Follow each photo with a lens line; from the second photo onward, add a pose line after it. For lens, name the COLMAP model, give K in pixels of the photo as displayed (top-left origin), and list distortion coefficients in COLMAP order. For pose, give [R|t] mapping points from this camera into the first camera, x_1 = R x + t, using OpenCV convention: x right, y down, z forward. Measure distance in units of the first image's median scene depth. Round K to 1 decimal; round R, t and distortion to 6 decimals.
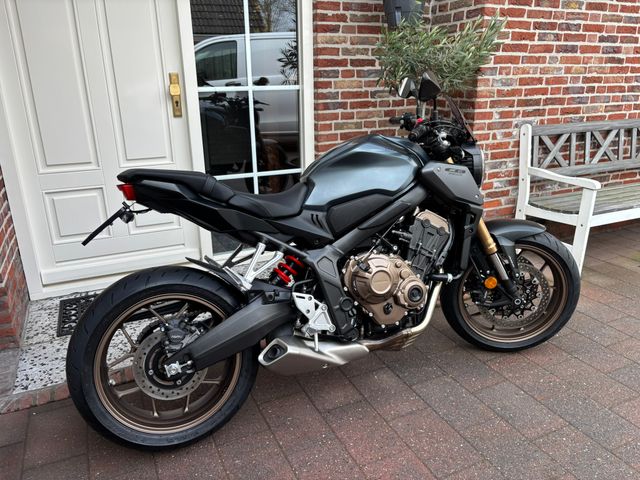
lens RADIAL K [[481.8, 0, 323.6], [0, 481.8, 241.5], [0, 0, 1]] dist [0.034729, -0.042931]
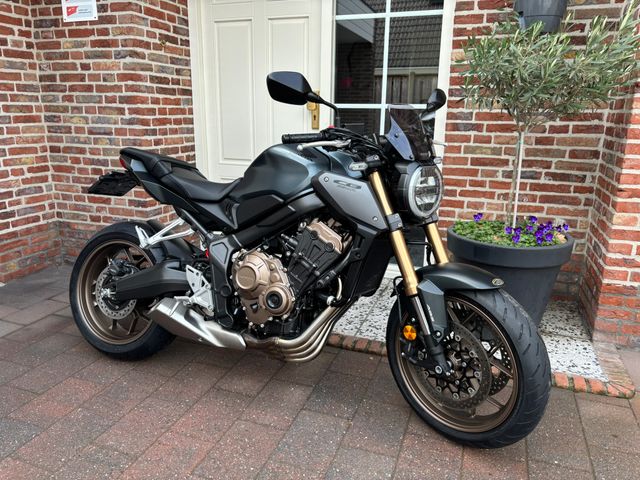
lens RADIAL K [[481.8, 0, 322.8], [0, 481.8, 246.2], [0, 0, 1]] dist [0.034729, -0.042931]
pose [[0.707318, 0.206057, -0.676197, 0.513464], [-0.247037, 0.968312, 0.036666, -0.033096], [0.662325, 0.141111, 0.735808, 0.193826]]
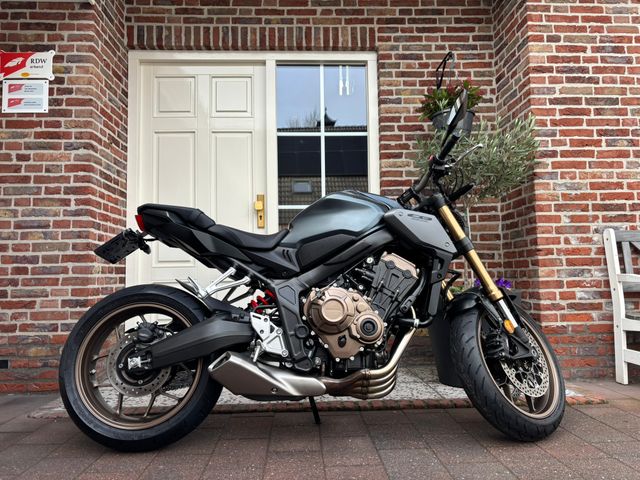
lens RADIAL K [[481.8, 0, 315.9], [0, 481.8, 242.9], [0, 0, 1]] dist [0.034729, -0.042931]
pose [[0.922974, -0.029598, -0.383722, 0.274868], [-0.117630, 0.927631, -0.354491, 0.181312], [0.366444, 0.372323, 0.852698, 0.028719]]
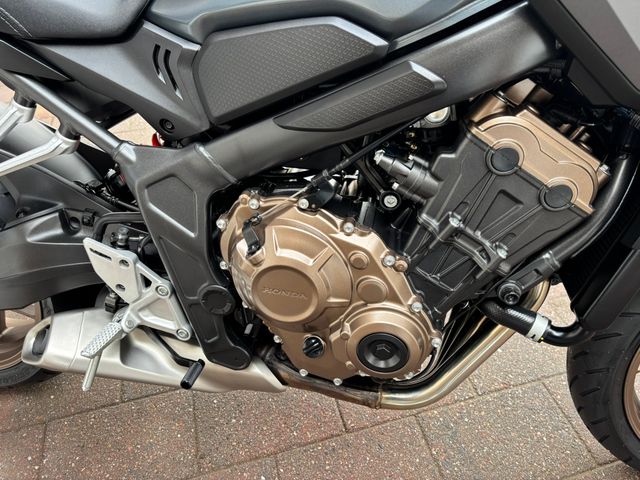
lens RADIAL K [[481.8, 0, 319.9], [0, 481.8, 239.1], [0, 0, 1]] dist [0.034729, -0.042931]
pose [[0.838655, 0.368640, -0.400952, 0.150360], [-0.160725, 0.870865, 0.464502, -0.066470], [0.520409, -0.325114, 0.789604, 0.421749]]
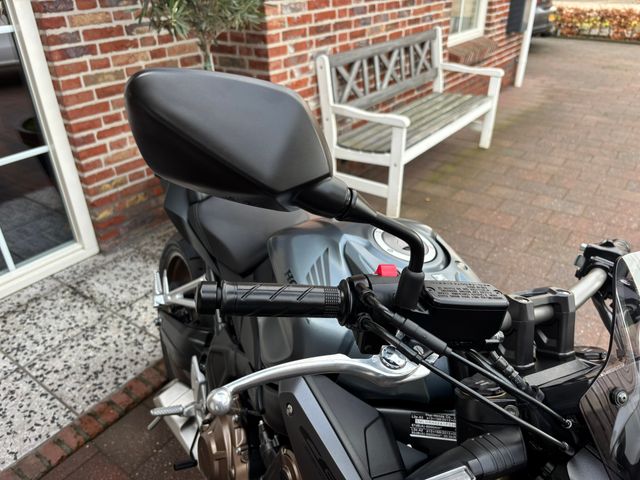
lens RADIAL K [[481.8, 0, 325.0], [0, 481.8, 234.6], [0, 0, 1]] dist [0.034729, -0.042931]
pose [[0.877148, -0.241031, 0.415349, -0.018833], [0.164239, 0.963329, 0.212185, -0.121521], [-0.451261, -0.117901, 0.884569, 0.195533]]
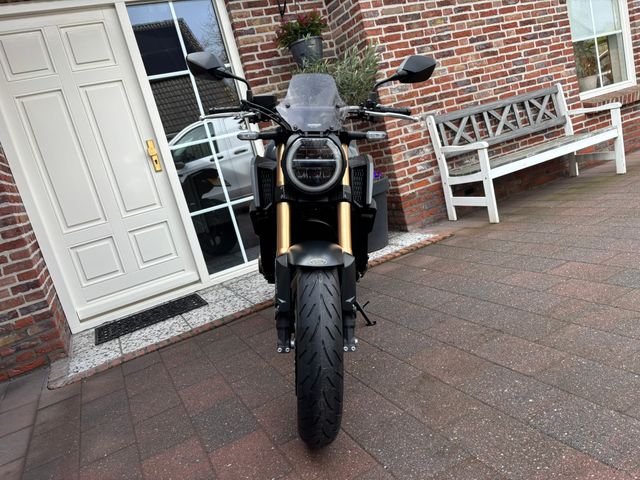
lens RADIAL K [[481.8, 0, 325.7], [0, 481.8, 239.3], [0, 0, 1]] dist [0.034729, -0.042931]
pose [[0.972637, -0.231688, -0.017242, 0.109724], [0.227277, 0.964256, -0.136223, 0.188510], [0.048186, 0.128577, 0.990528, -0.234238]]
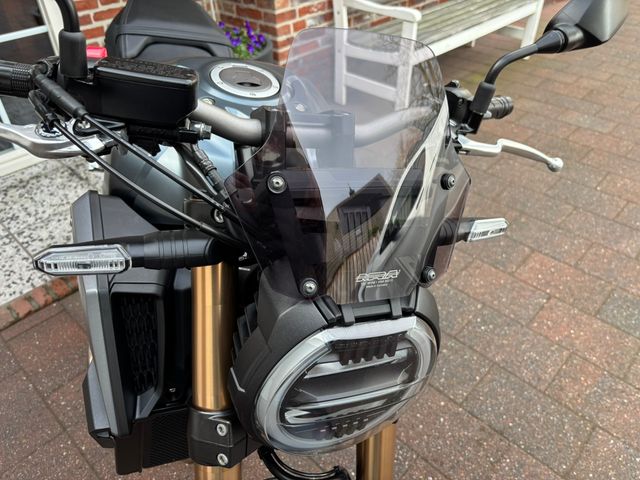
lens RADIAL K [[481.8, 0, 324.0], [0, 481.8, 226.3], [0, 0, 1]] dist [0.034729, -0.042931]
pose [[0.930985, -0.227689, 0.285349, 0.067148], [0.125802, 0.933879, 0.334728, -0.070902], [-0.342696, -0.275730, 0.898072, 0.157433]]
